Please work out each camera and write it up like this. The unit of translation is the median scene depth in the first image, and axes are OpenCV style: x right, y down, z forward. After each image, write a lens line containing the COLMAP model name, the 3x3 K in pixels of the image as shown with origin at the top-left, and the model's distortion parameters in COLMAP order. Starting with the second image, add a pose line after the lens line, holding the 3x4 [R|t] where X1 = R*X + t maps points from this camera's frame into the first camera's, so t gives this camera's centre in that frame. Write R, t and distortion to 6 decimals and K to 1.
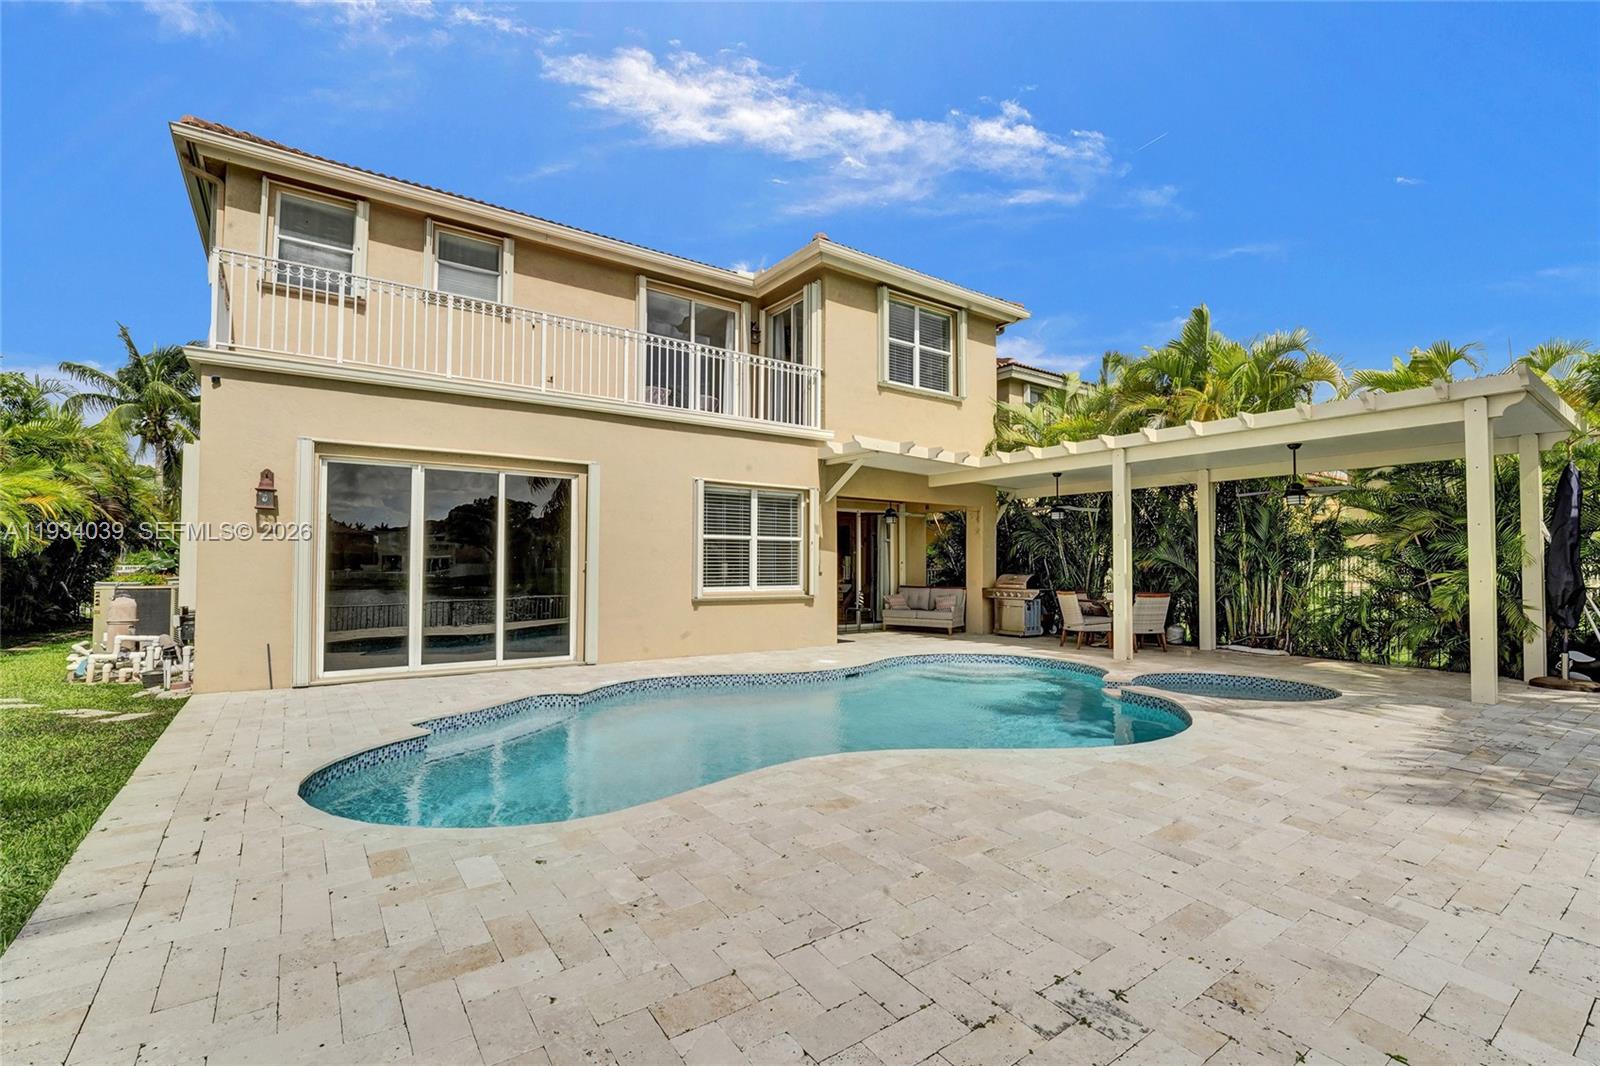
lens RADIAL K [[700.4, 0, 797.7], [0, 700.4, 549.1], [0, 0, 1]] dist [-0.002066, -0.000103]
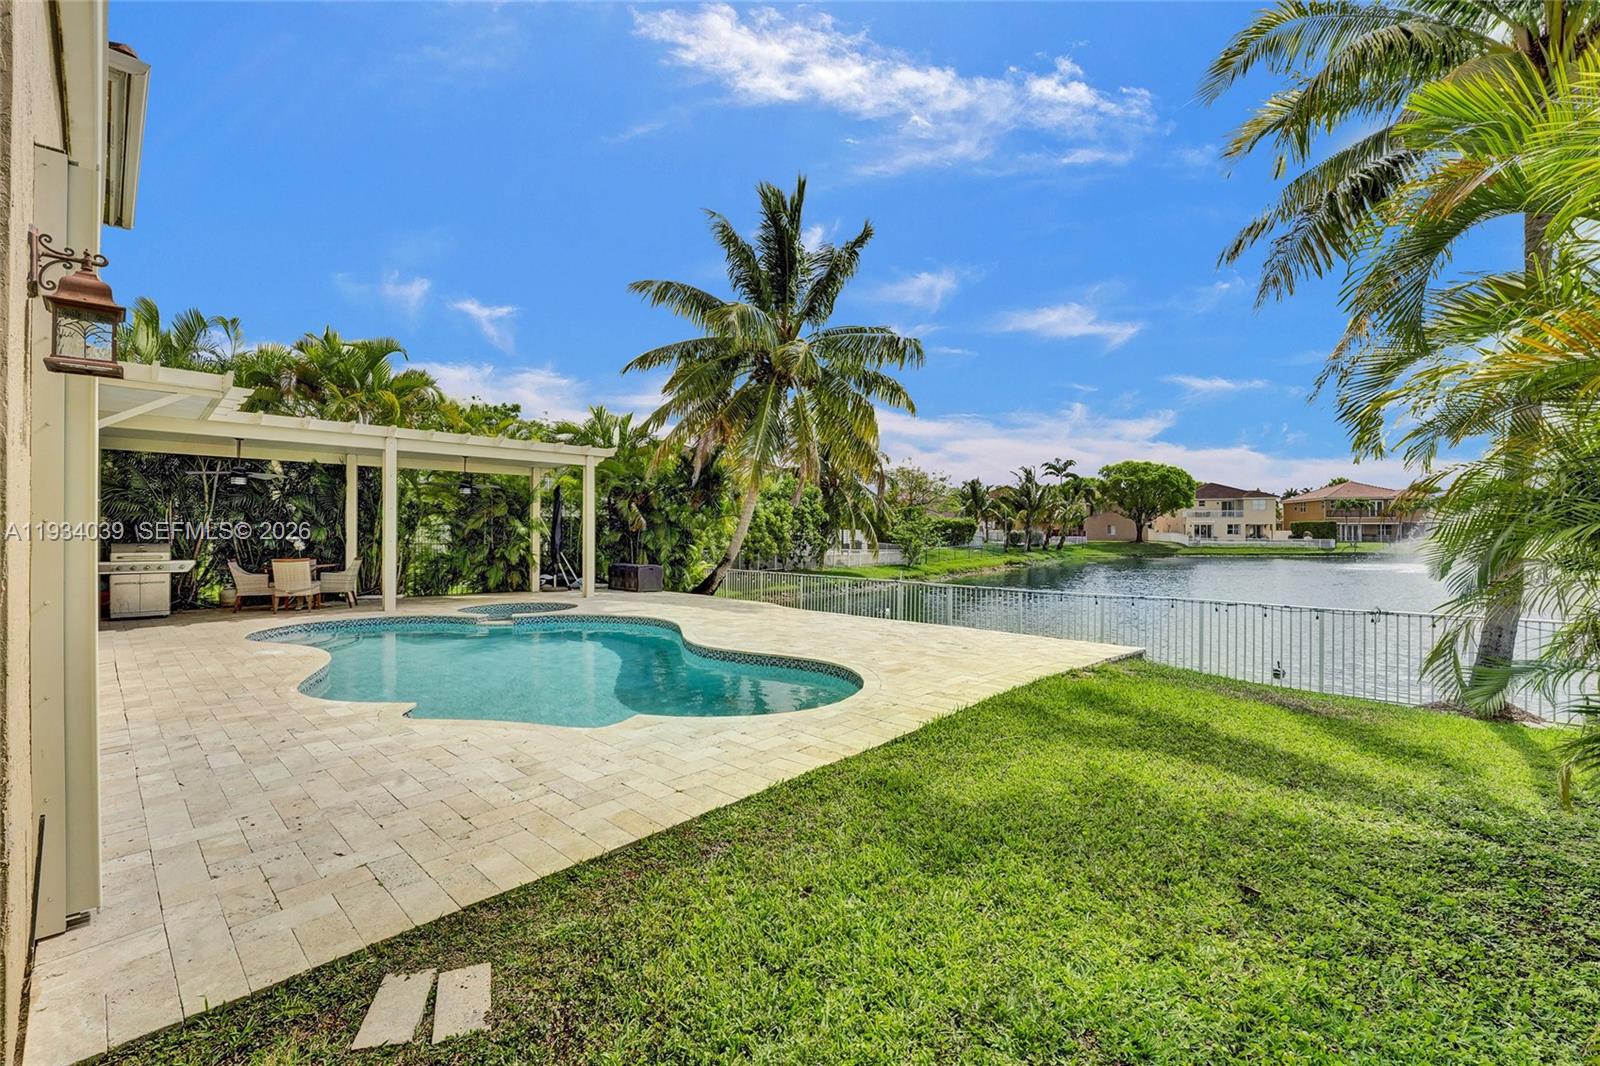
lens RADIAL K [[659.9, 0, 798.8], [0, 659.9, 525.7], [0, 0, 1]] dist [-0.049474, 0.012603]
pose [[-0.192024, 0.010309, 0.981336, -0.682381], [-0.025641, 0.999551, -0.015518, 0.007222], [-0.981055, -0.028142, -0.191673, 0.454071]]
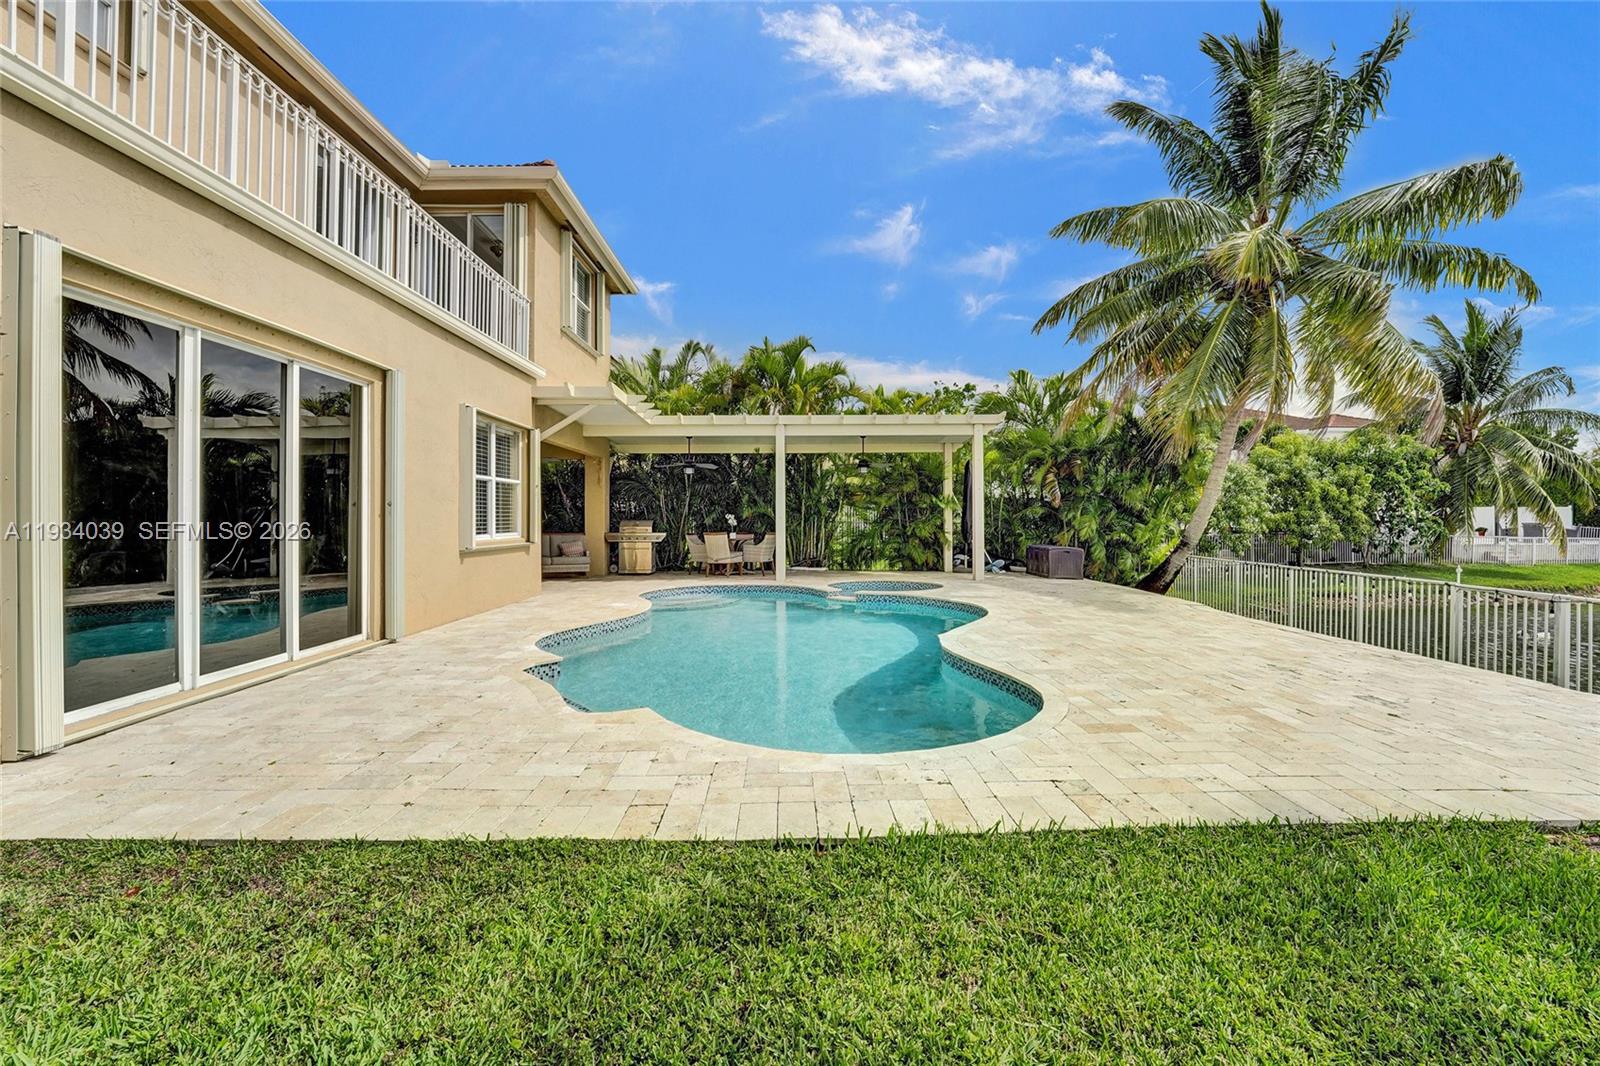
lens RADIAL K [[663.0, 0, 799.2], [0, 663.0, 513.7], [0, 0, 1]] dist [-0.013628, 0.000341]
pose [[0.572728, 0.001099, 0.819745, -0.507563], [-0.017574, 0.999786, 0.010938, 0.011782], [-0.819557, -0.020670, 0.572625, 0.206578]]
